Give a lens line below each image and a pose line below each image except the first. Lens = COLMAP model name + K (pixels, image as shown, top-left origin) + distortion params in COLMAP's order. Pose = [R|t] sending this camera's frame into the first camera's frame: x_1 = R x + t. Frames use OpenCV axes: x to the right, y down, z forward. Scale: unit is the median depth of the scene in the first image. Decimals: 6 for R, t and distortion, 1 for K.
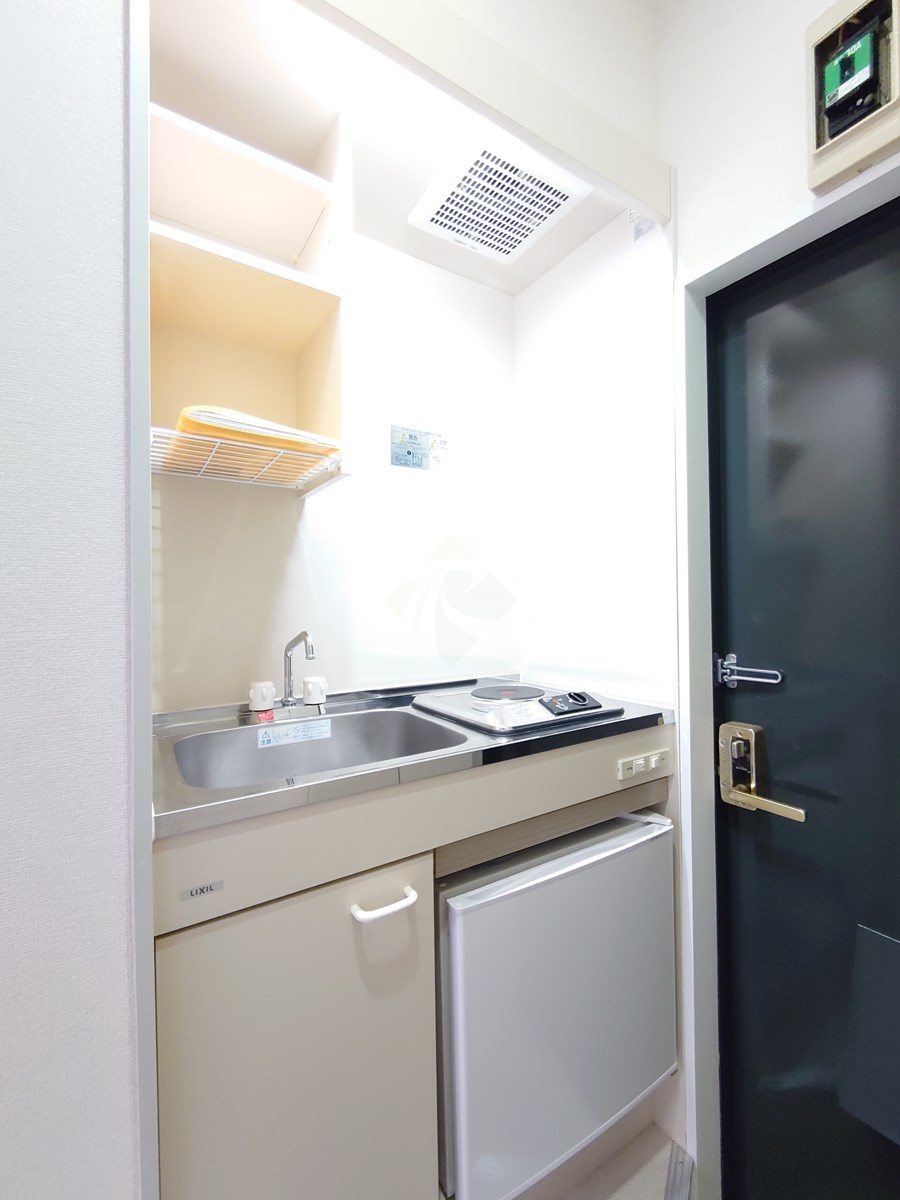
lens RADIAL K [[515.5, 0, 453.3], [0, 515.5, 604.6], [0, 0, 1]] dist [0.001218, -0.002898]
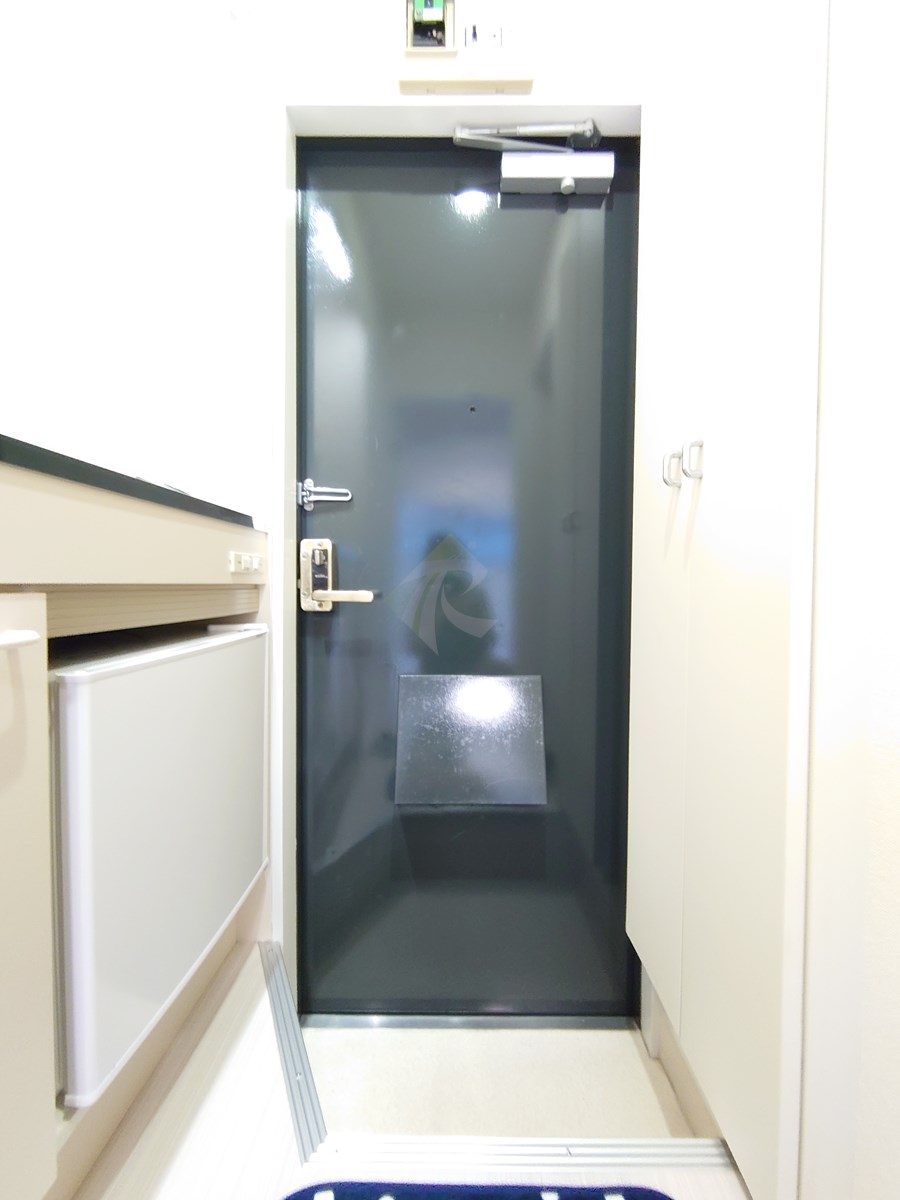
lens RADIAL K [[515.5, 0, 453.3], [0, 515.5, 604.6], [0, 0, 1]] dist [0.001218, -0.002898]
pose [[0.546679, -0.012697, 0.837246, -0.235574], [-0.017083, 0.999508, 0.026312, 0.342927], [-0.837168, -0.028687, 0.546193, 0.123534]]
